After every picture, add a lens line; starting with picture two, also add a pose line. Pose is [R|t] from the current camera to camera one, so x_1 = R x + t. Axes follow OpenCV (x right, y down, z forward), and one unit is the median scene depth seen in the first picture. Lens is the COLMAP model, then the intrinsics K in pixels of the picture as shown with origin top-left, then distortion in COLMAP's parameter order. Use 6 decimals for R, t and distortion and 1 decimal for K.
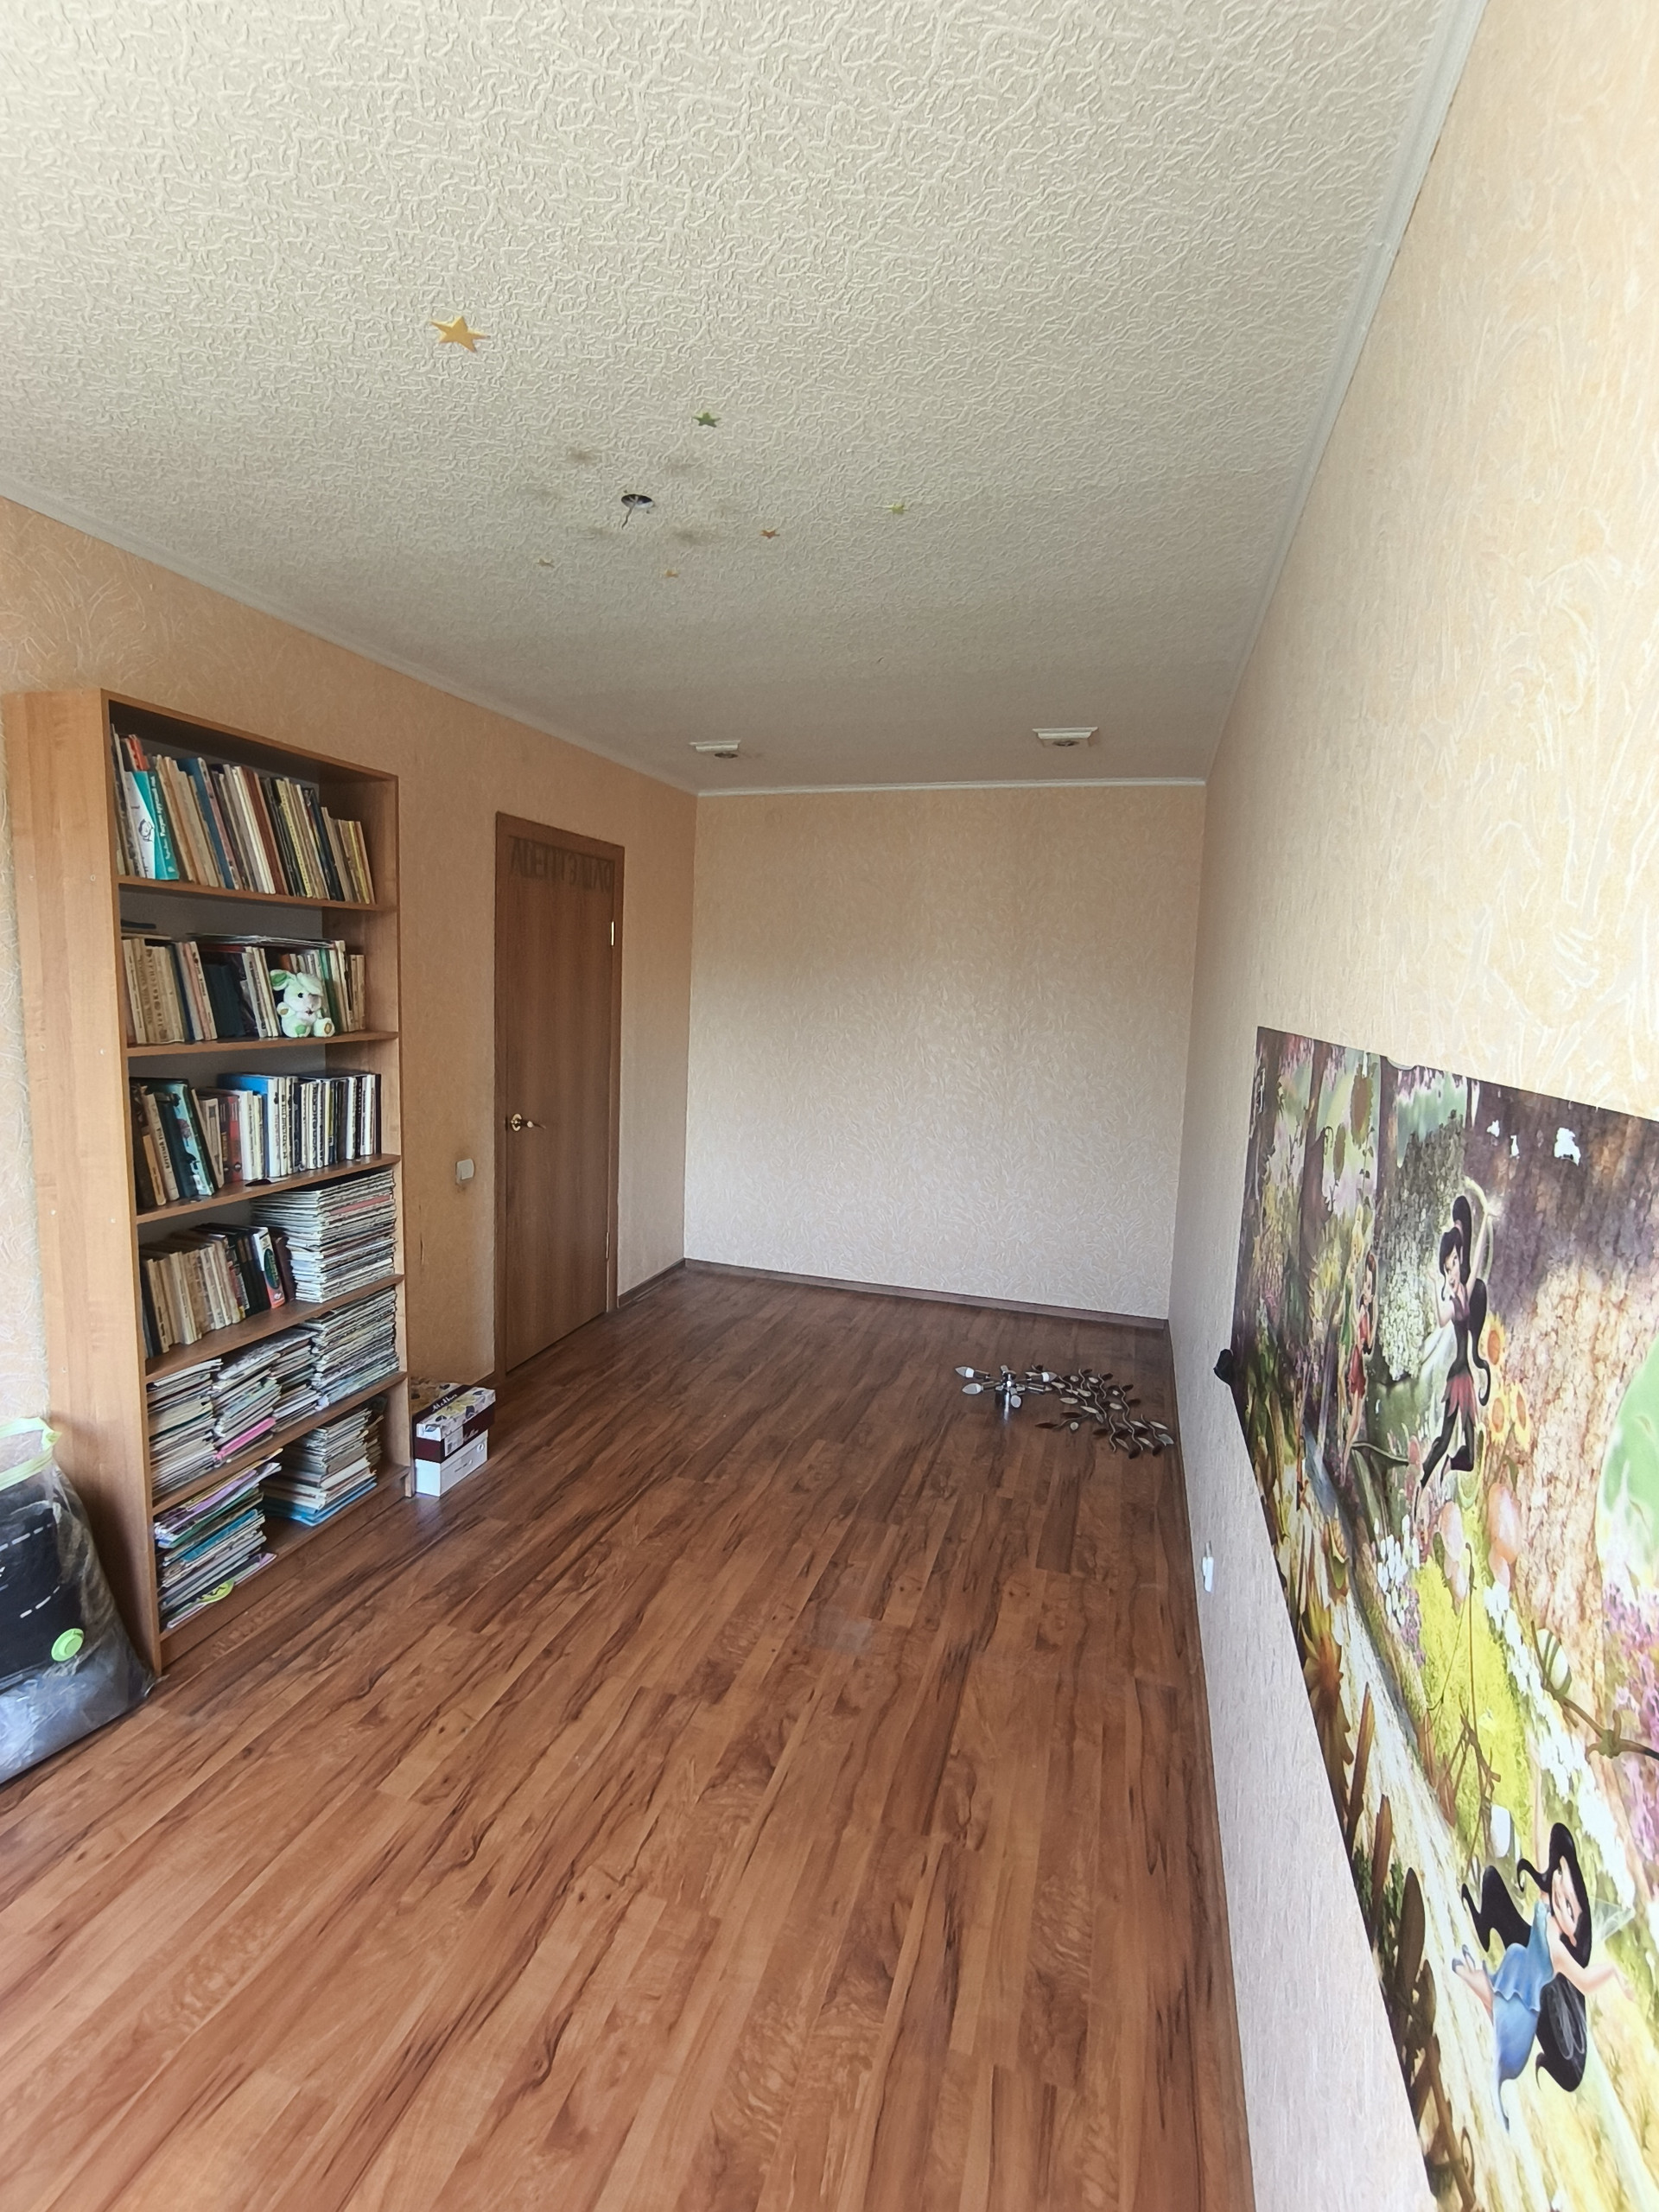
lens RADIAL K [[1016.3, 0, 820.2], [0, 1016.3, 1098.3], [0, 0, 1]] dist [-0.001431, -0.000166]
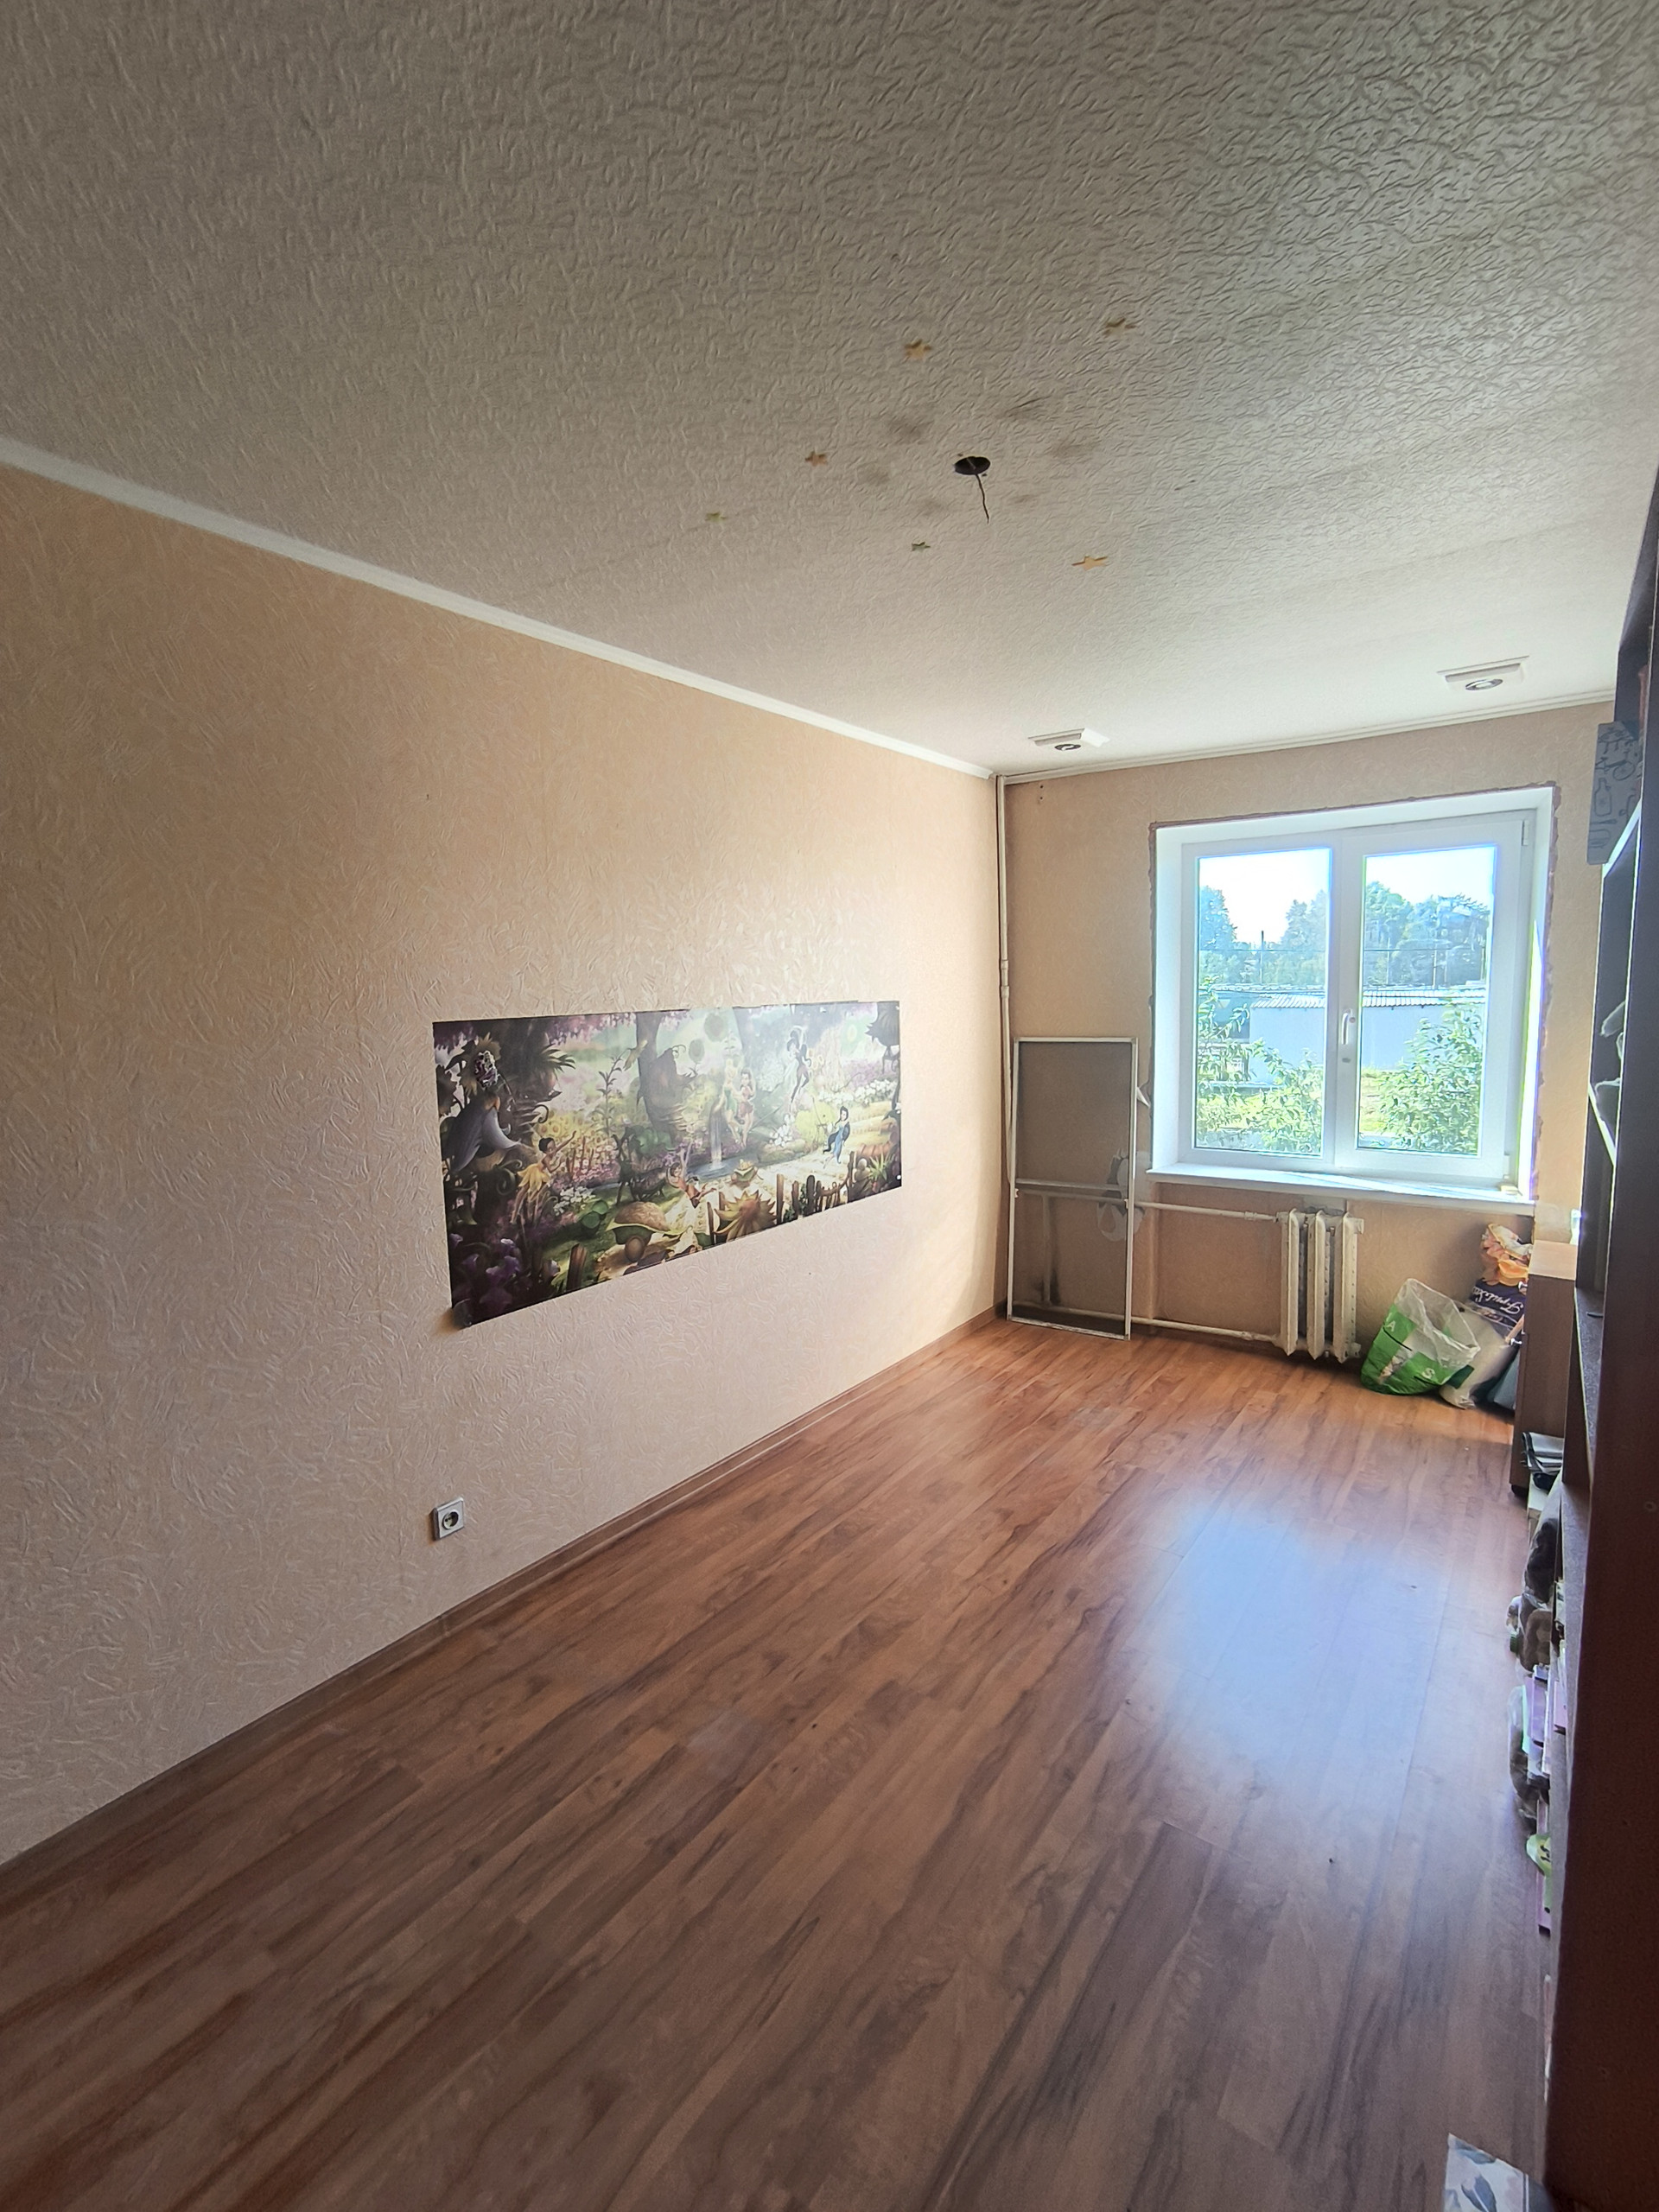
lens RADIAL K [[1016.3, 0, 825.8], [0, 1016.3, 1114.5], [0, 0, 1]] dist [-0.001431, -0.000166]
pose [[-0.945134, -0.045338, 0.323522, -0.330296], [0.033238, 0.971838, 0.233294, -0.201004], [-0.324988, 0.231248, -0.917010, 1.738974]]
